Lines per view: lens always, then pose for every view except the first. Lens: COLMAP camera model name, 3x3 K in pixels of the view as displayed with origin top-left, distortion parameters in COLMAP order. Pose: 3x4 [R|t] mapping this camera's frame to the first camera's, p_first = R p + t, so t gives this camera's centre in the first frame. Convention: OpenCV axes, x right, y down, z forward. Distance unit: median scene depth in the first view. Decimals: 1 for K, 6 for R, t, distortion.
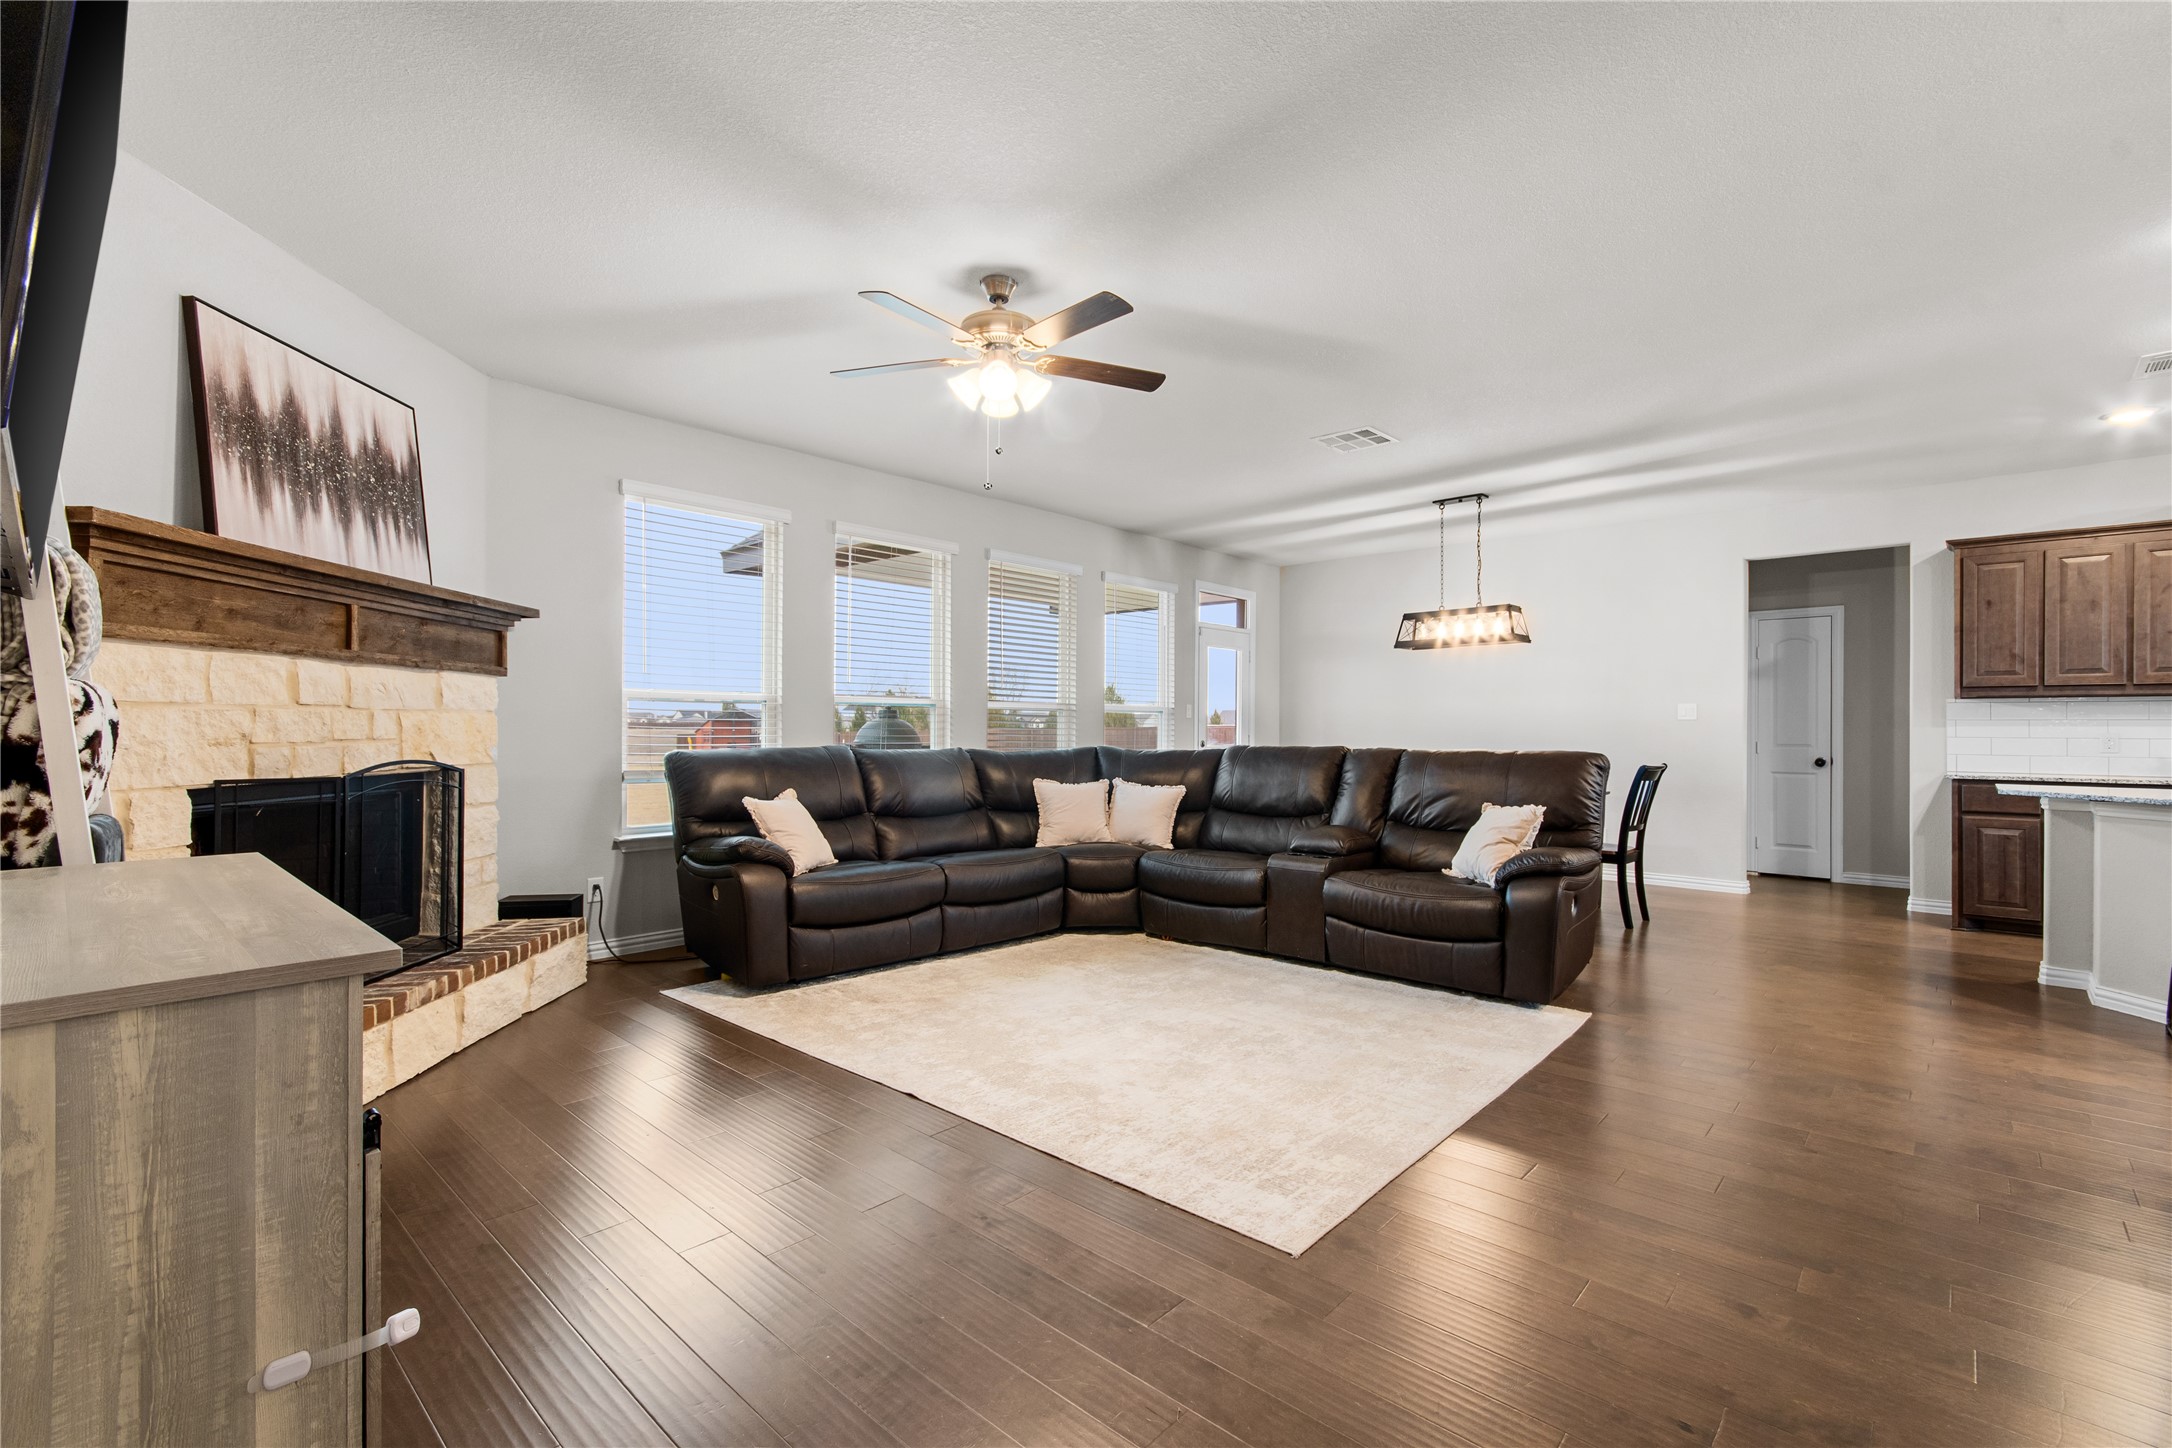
lens RADIAL K [[954.9, 0, 1091.9], [0, 954.9, 723.8], [0, 0, 1]] dist [0.003105, 0.000338]
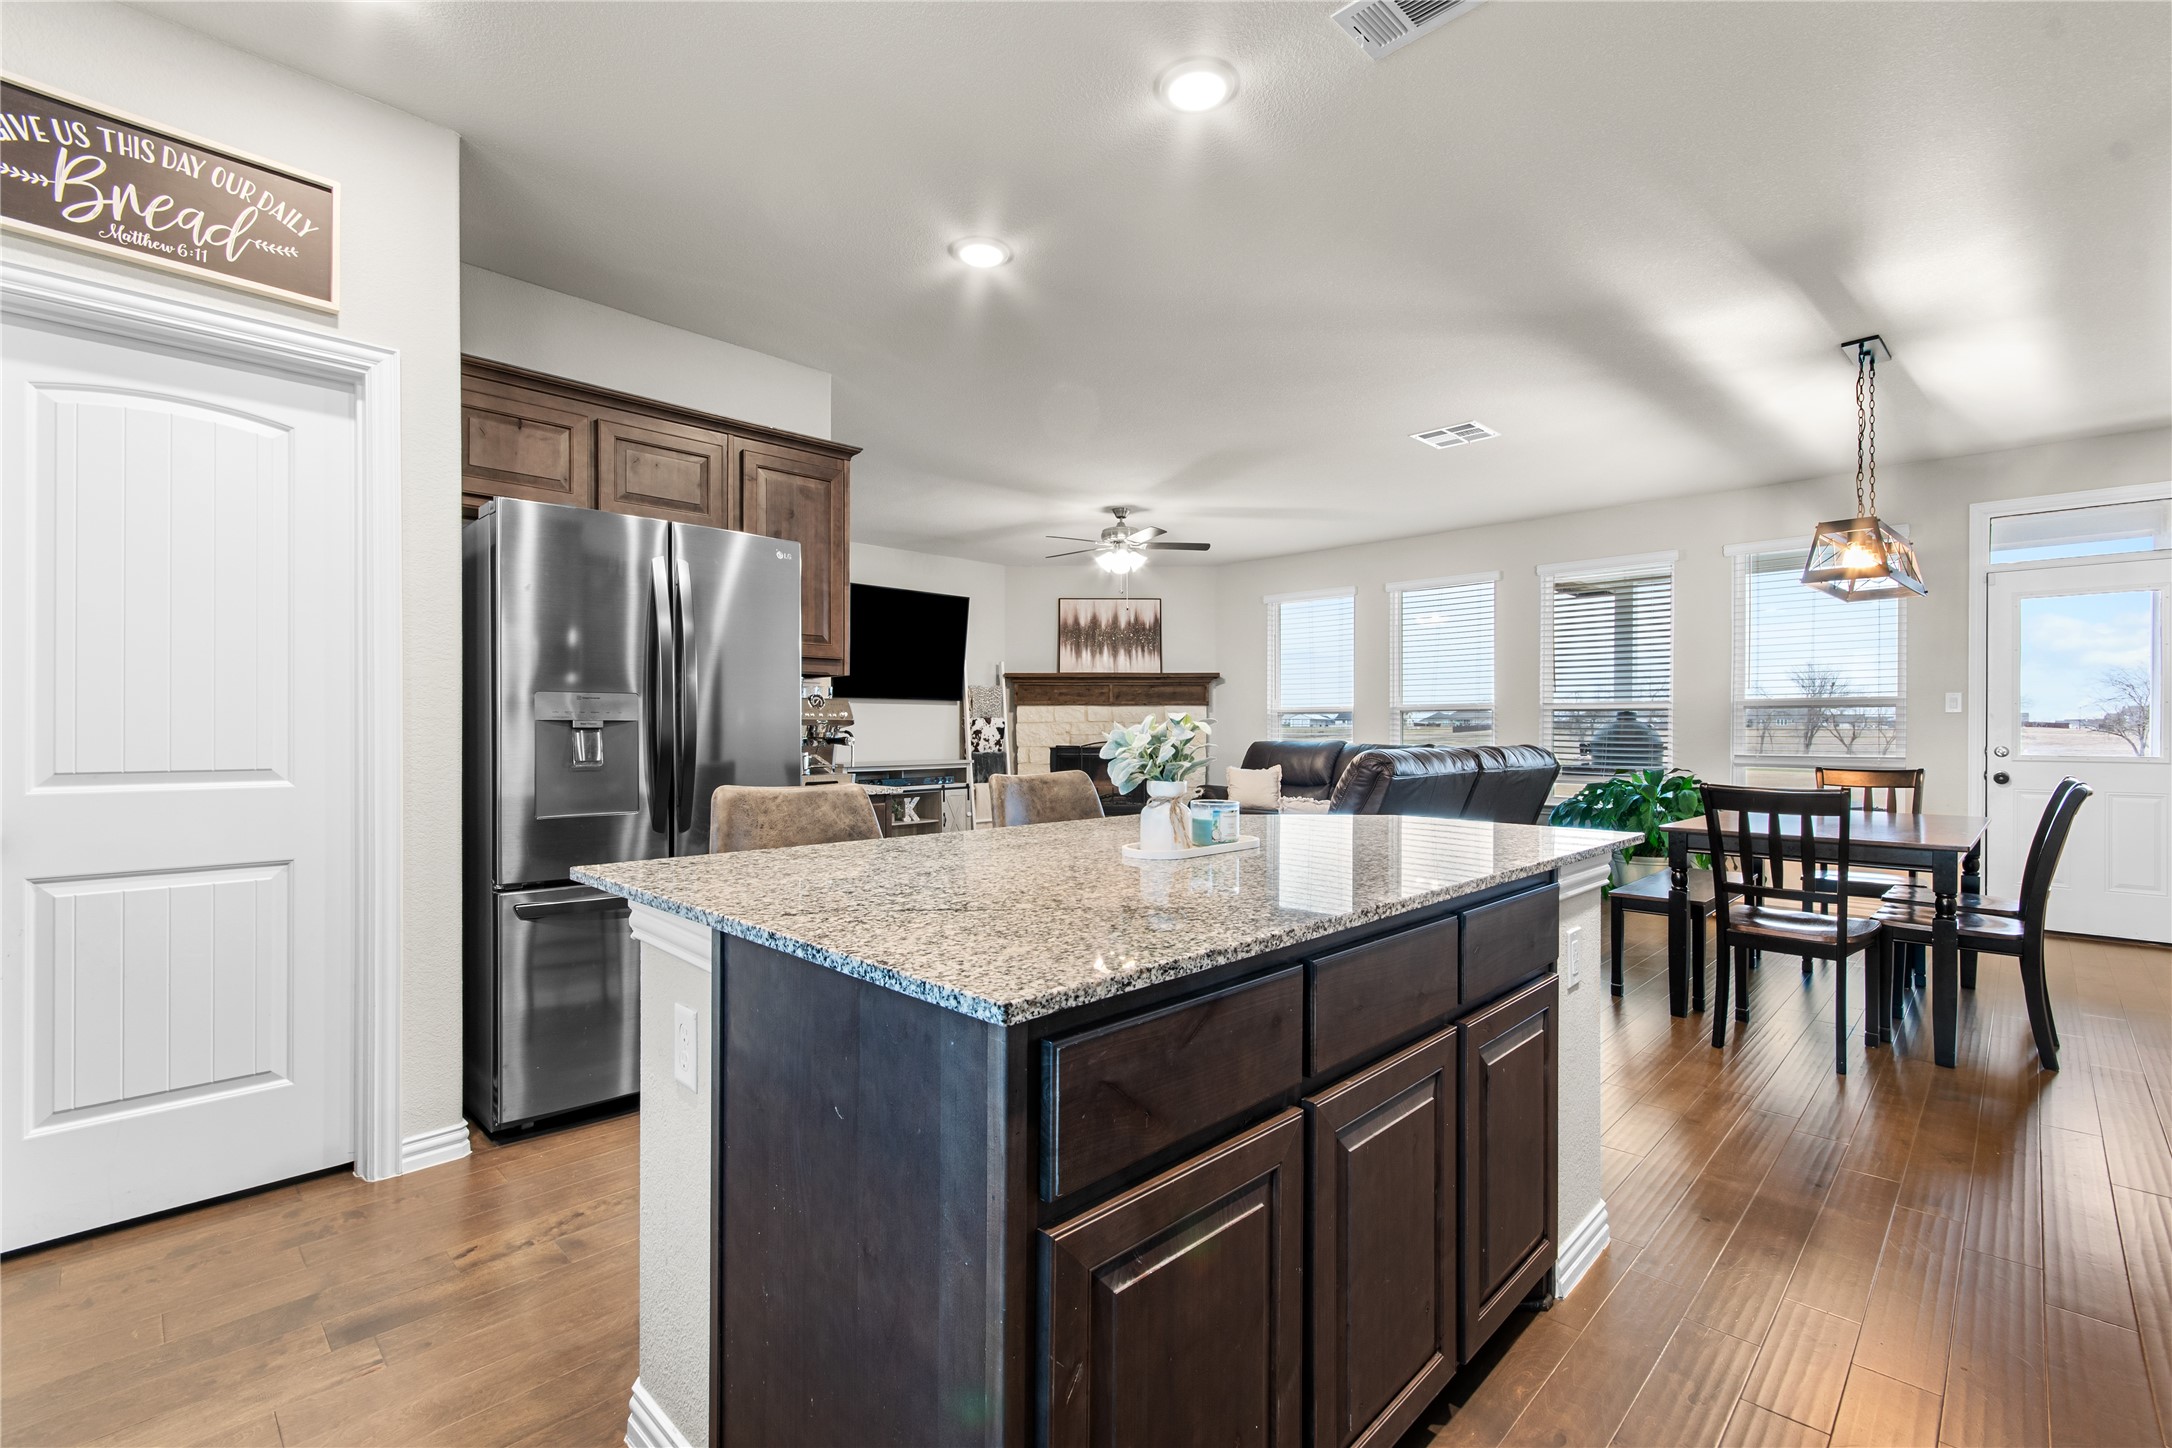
lens RADIAL K [[954.9, 0, 1077.4], [0, 954.9, 732.5], [0, 0, 1]] dist [0.003105, 0.000338]
pose [[-0.040101, -0.000606, -0.999195, 1.633827], [0.004782, 0.999988, -0.000798, 0.012340], [0.999184, -0.004810, -0.040097, 0.832762]]
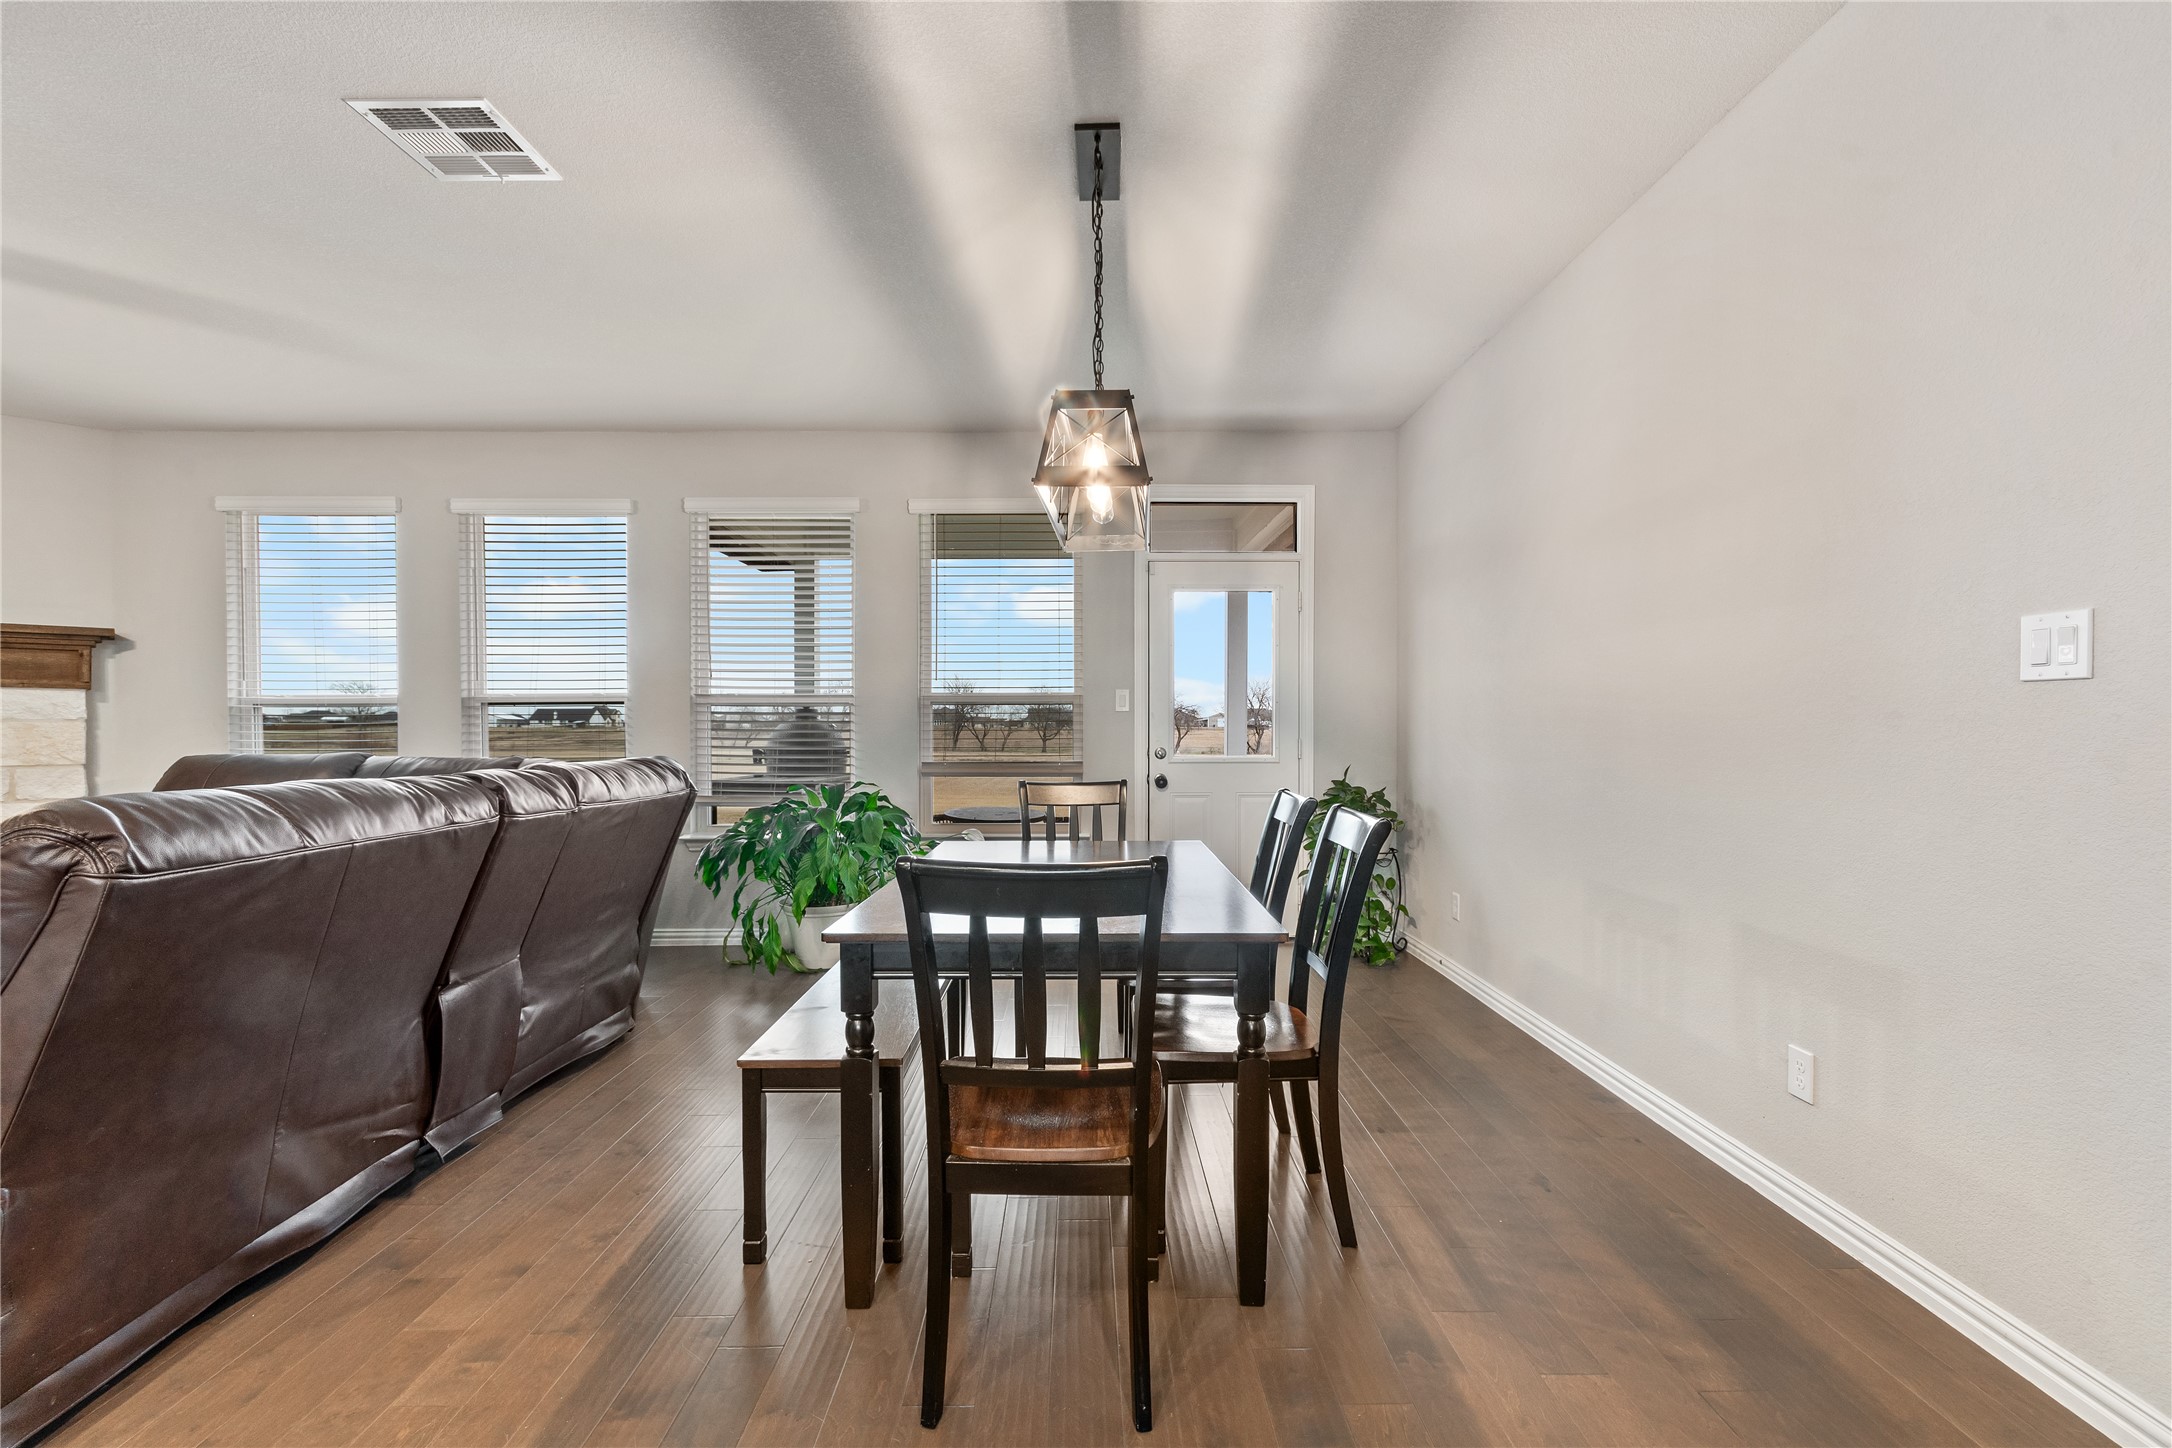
lens RADIAL K [[954.9, 0, 1088.4], [0, 954.9, 735.3], [0, 0, 1]] dist [0.003105, 0.000338]
pose [[0.681887, -0.001190, -0.731456, 1.094480], [0.010131, 0.999918, 0.007818, 0.009296], [0.731387, -0.012742, 0.681843, 1.147866]]
